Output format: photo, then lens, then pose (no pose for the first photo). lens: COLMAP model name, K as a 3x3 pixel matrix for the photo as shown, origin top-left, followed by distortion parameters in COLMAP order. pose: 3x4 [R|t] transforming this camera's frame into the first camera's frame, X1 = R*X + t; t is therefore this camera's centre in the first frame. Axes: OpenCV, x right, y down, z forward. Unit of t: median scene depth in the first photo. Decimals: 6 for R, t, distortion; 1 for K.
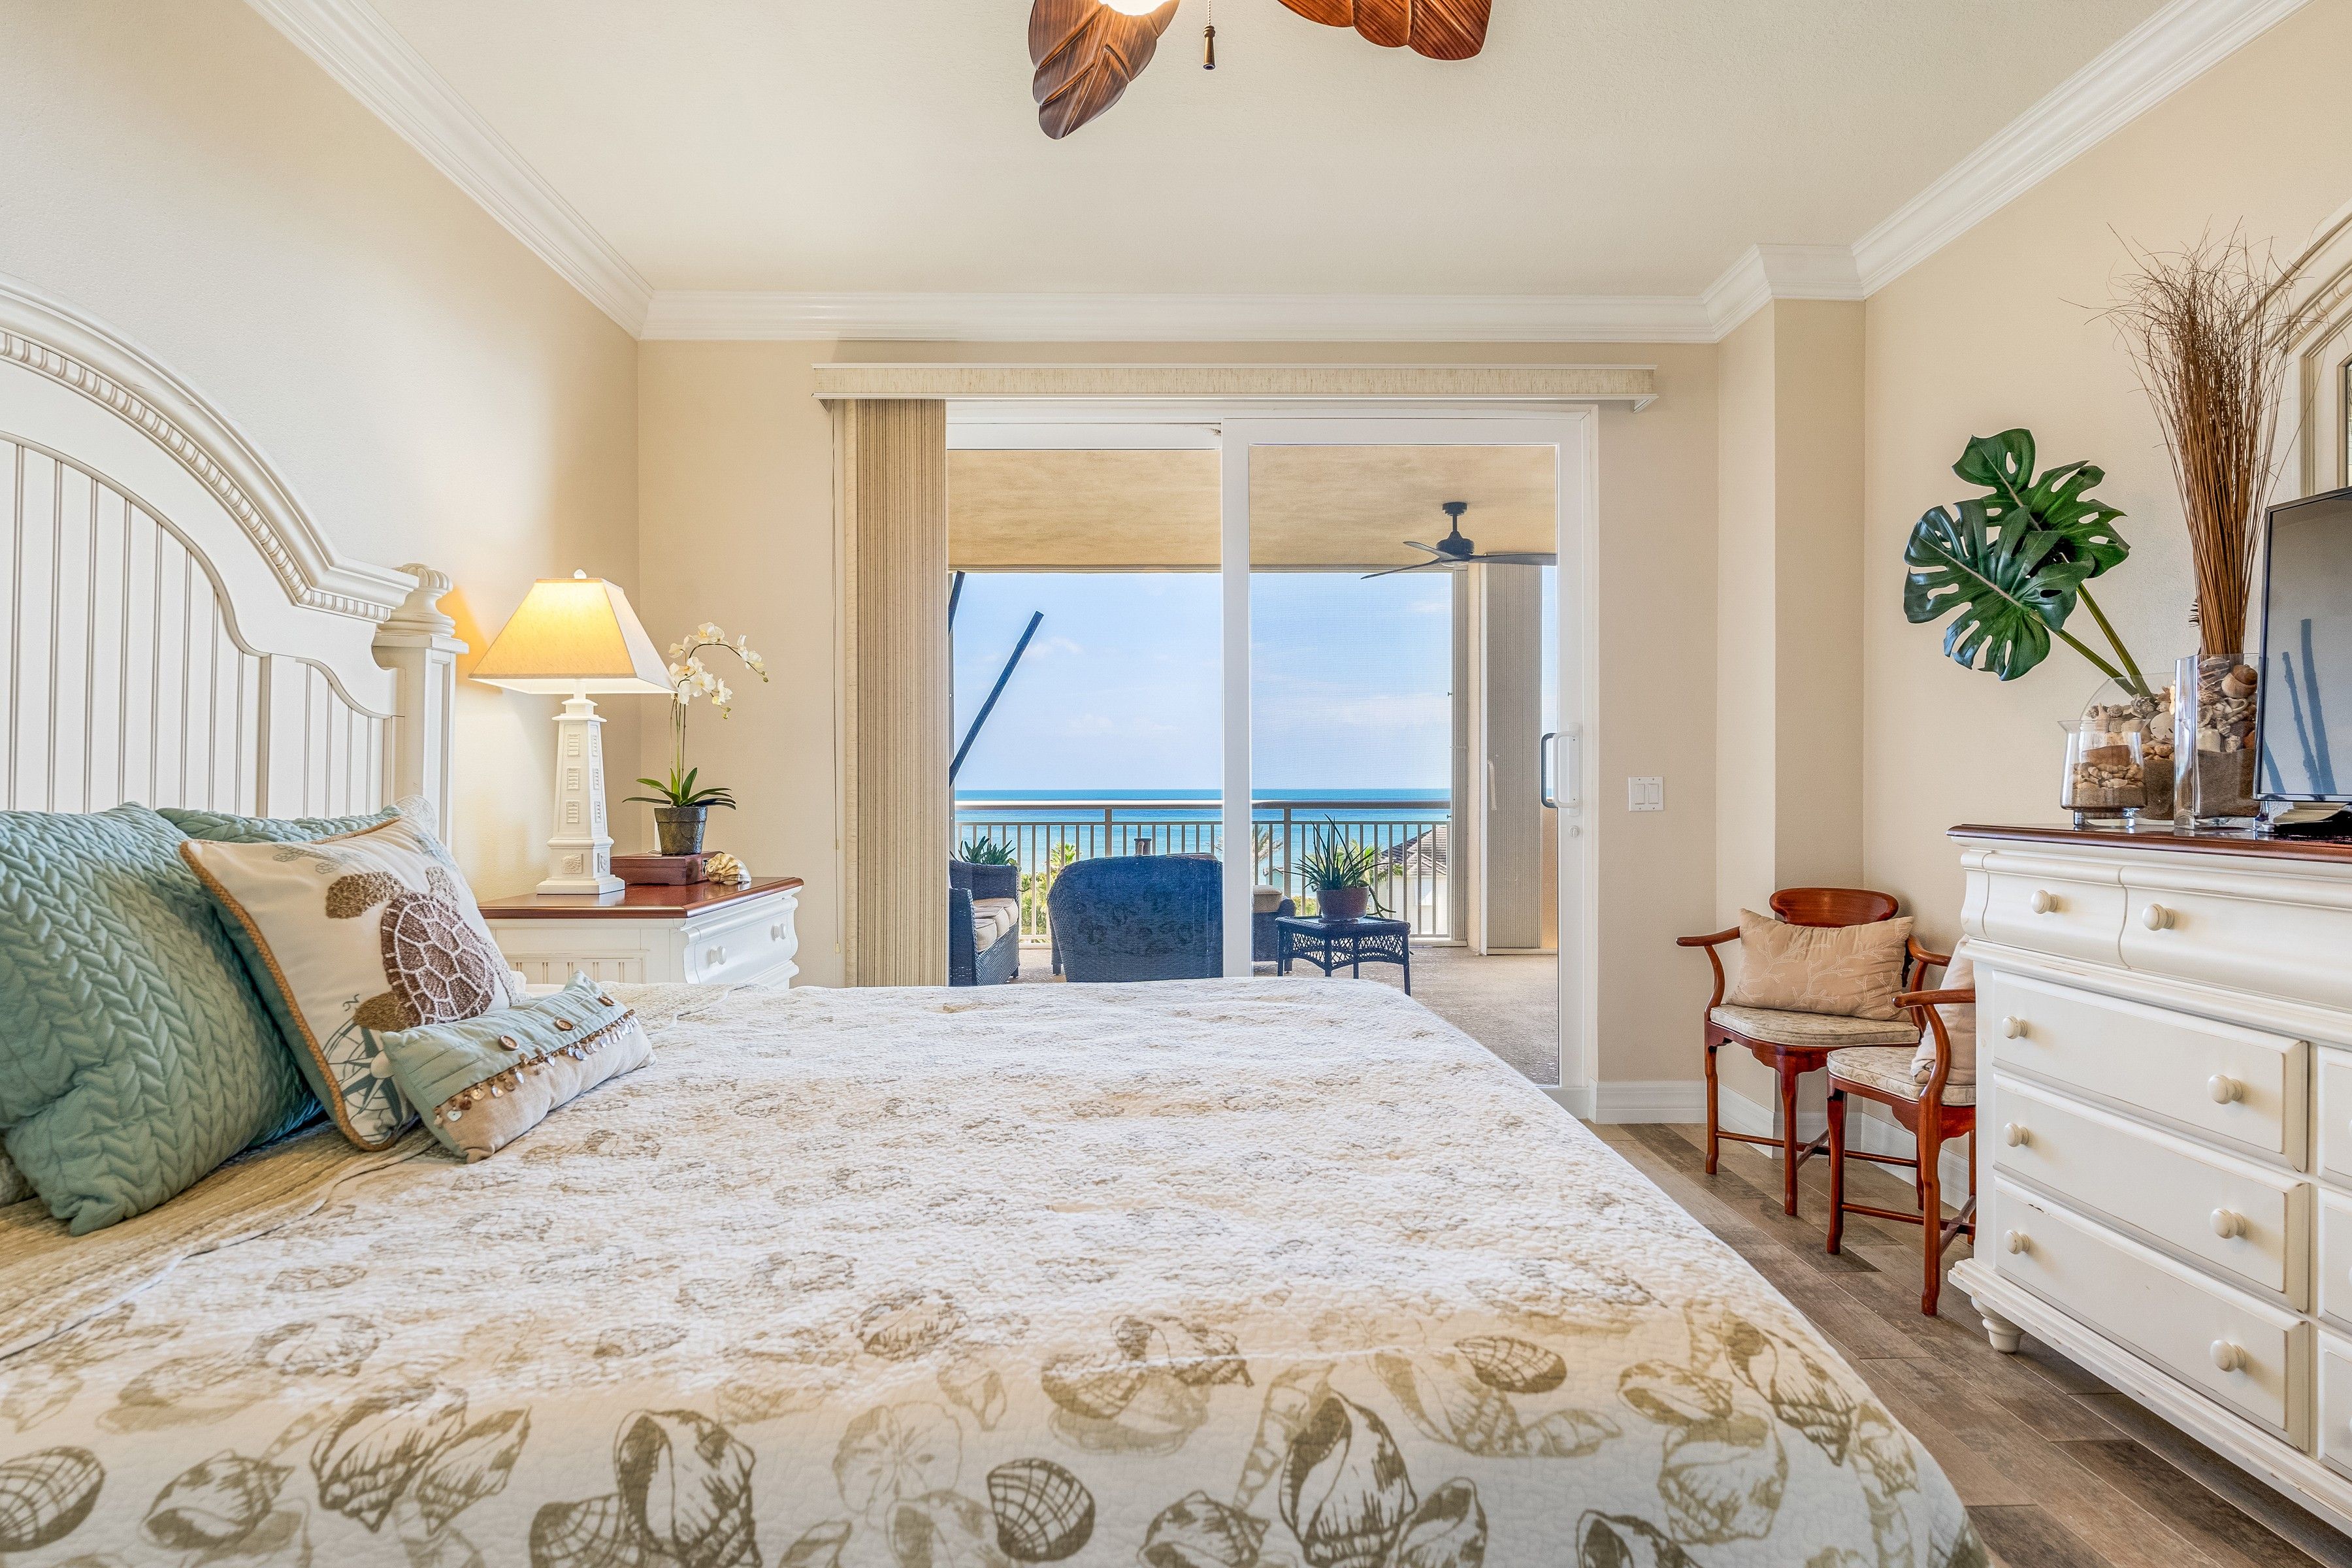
lens RADIAL K [[1342.7, 0, 1176.0], [0, 1342.7, 784.0], [0, 0, 1]] dist [-0.001860, 0.000410]
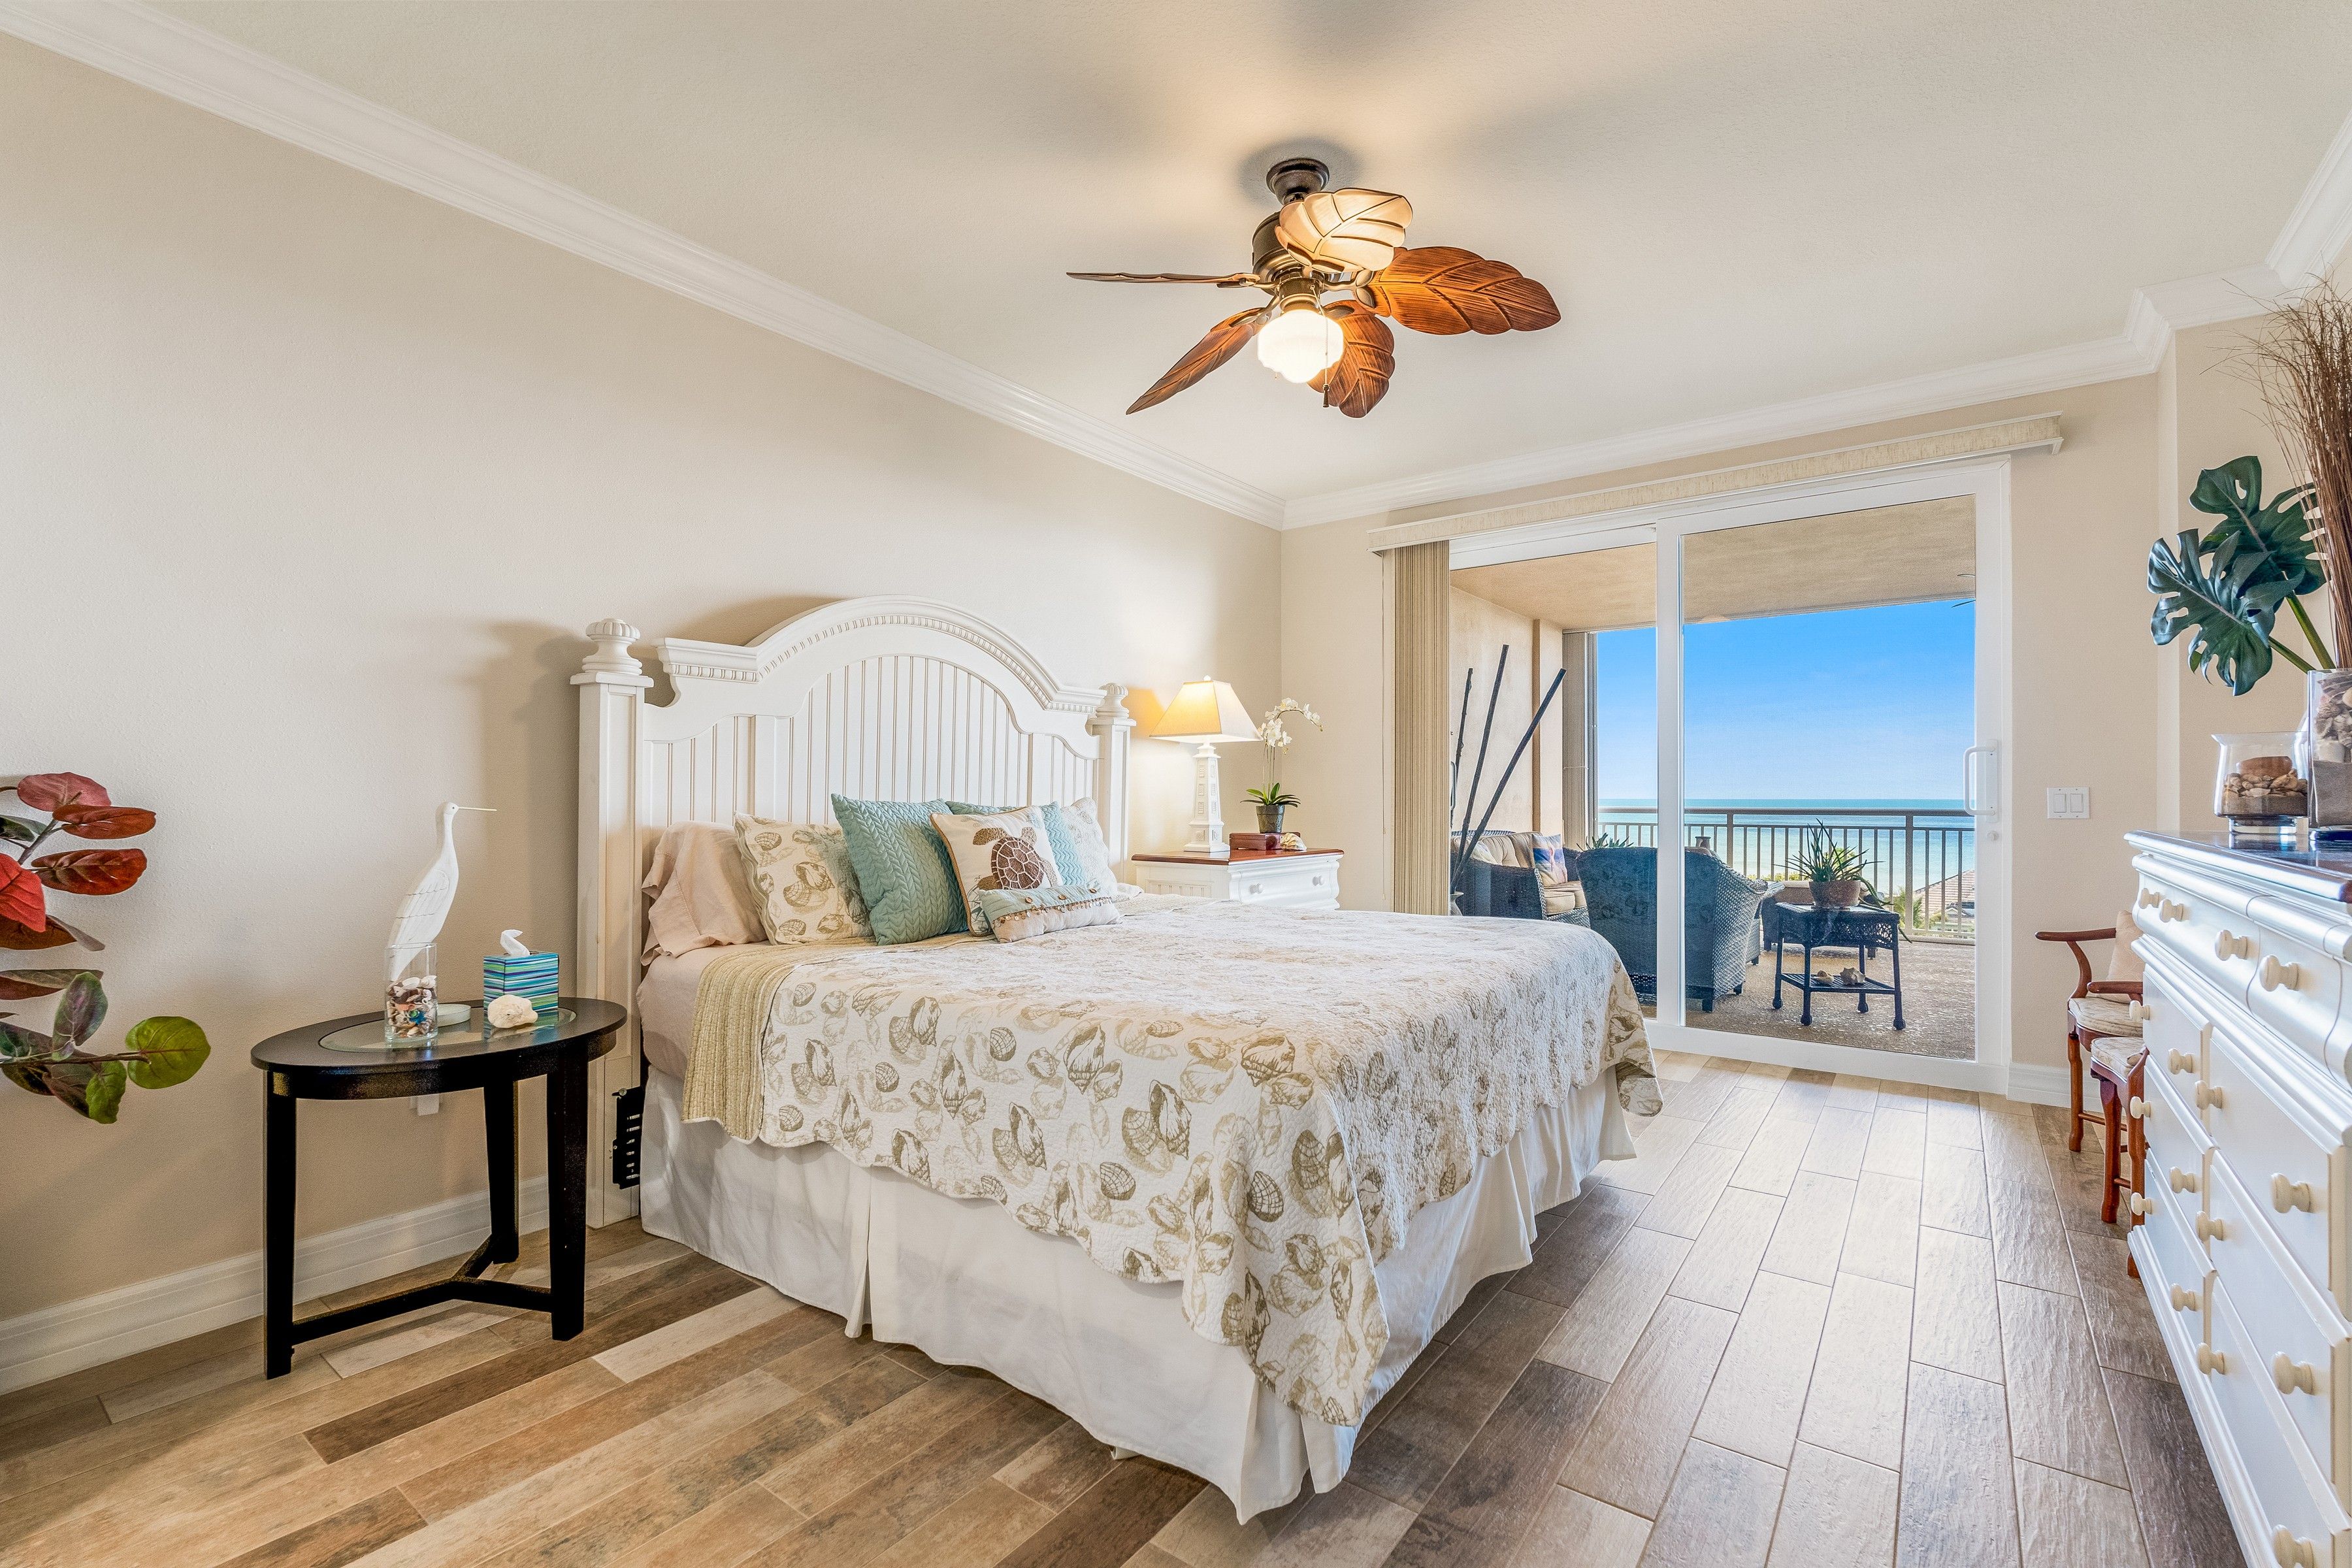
lens RADIAL K [[1034.3, 0, 1182.9], [0, 1034.3, 778.5], [0, 0, 1]] dist [-0.002218, 0.000975]
pose [[0.783651, -0.007049, -0.621161, 0.467177], [-0.002152, 0.999899, -0.014062, 0.001284], [0.621198, 0.012357, 0.783557, -0.147761]]
